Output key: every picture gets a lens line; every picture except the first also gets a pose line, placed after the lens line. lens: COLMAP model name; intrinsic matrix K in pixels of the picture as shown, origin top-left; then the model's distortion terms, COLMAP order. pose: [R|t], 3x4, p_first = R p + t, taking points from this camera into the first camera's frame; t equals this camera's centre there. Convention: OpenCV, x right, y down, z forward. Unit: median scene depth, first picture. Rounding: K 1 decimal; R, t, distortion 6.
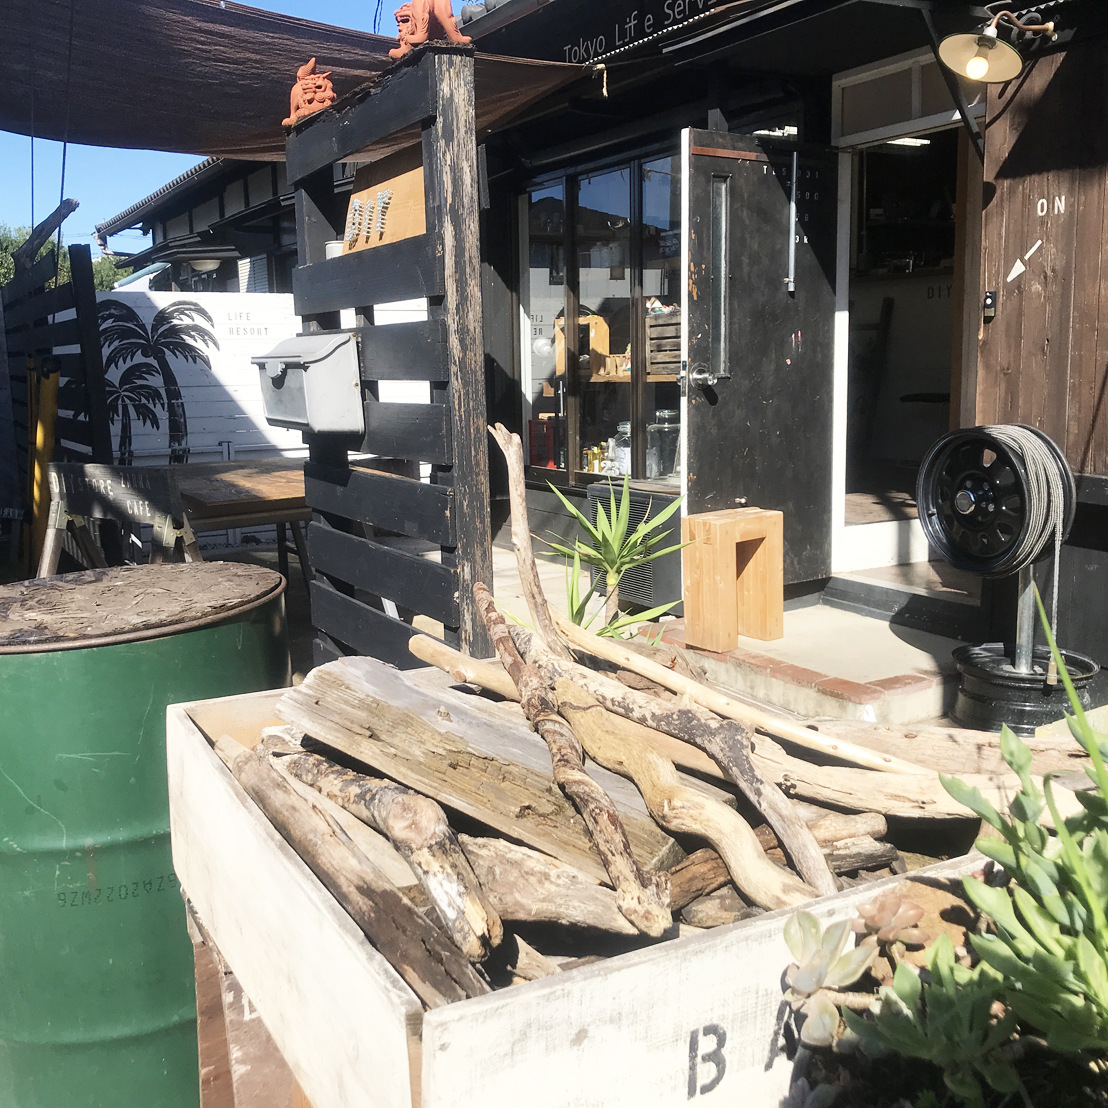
lens RADIAL K [[1222.4, 0, 554.0], [0, 1222.4, 554.0], [0, 0, 1]] dist [0.004439, 0.026623]
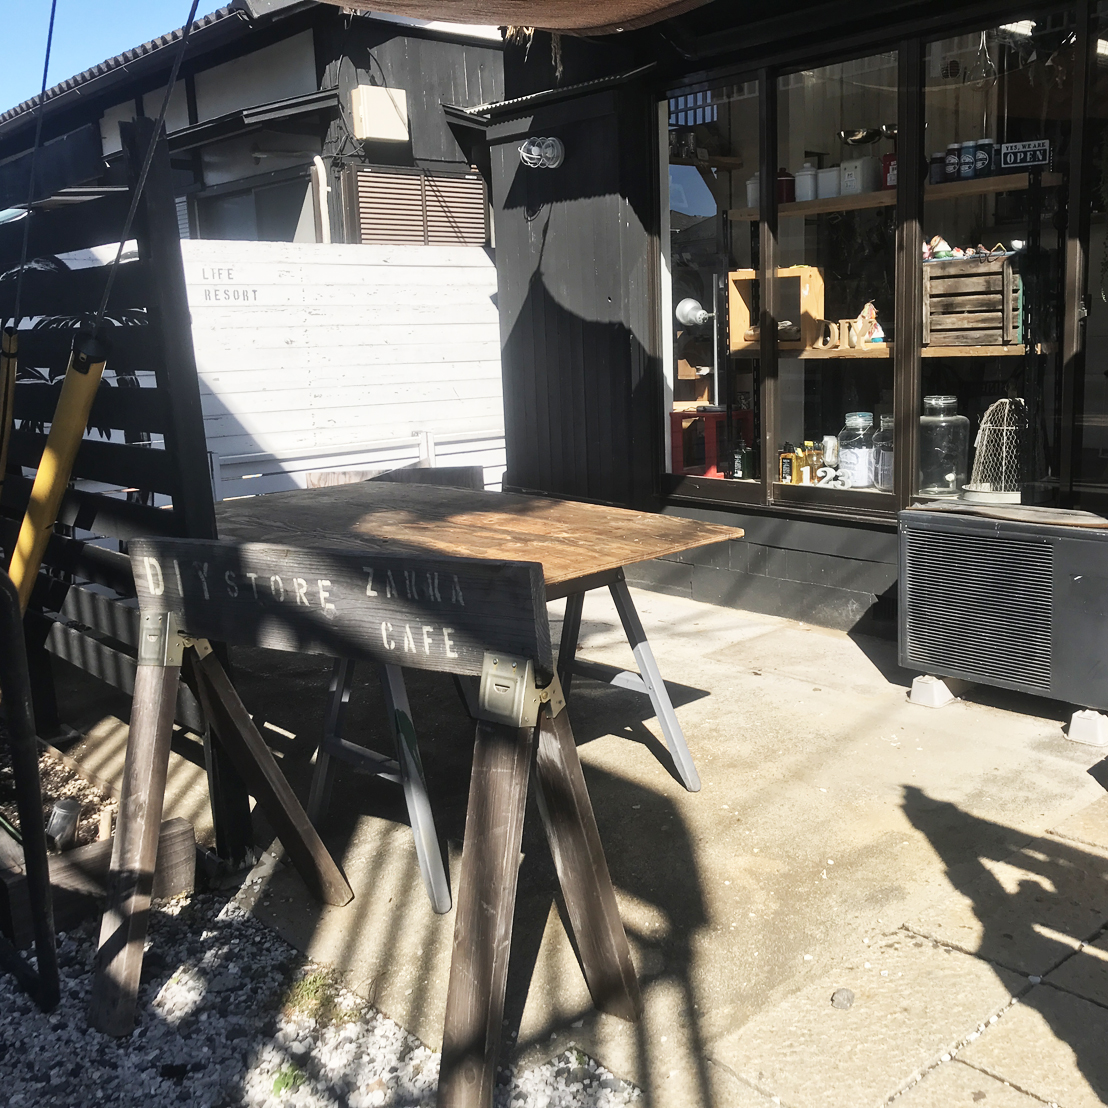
lens RADIAL K [[1158.7, 0, 555.5], [0, 1158.7, 512.0], [0, 0, 1]] dist [0.007066, 0.026350]
pose [[0.974402, -0.047912, 0.219649, -0.276386], [0.048746, 0.998810, 0.001626, -0.061918], [-0.219465, 0.009123, 0.975578, 0.387571]]
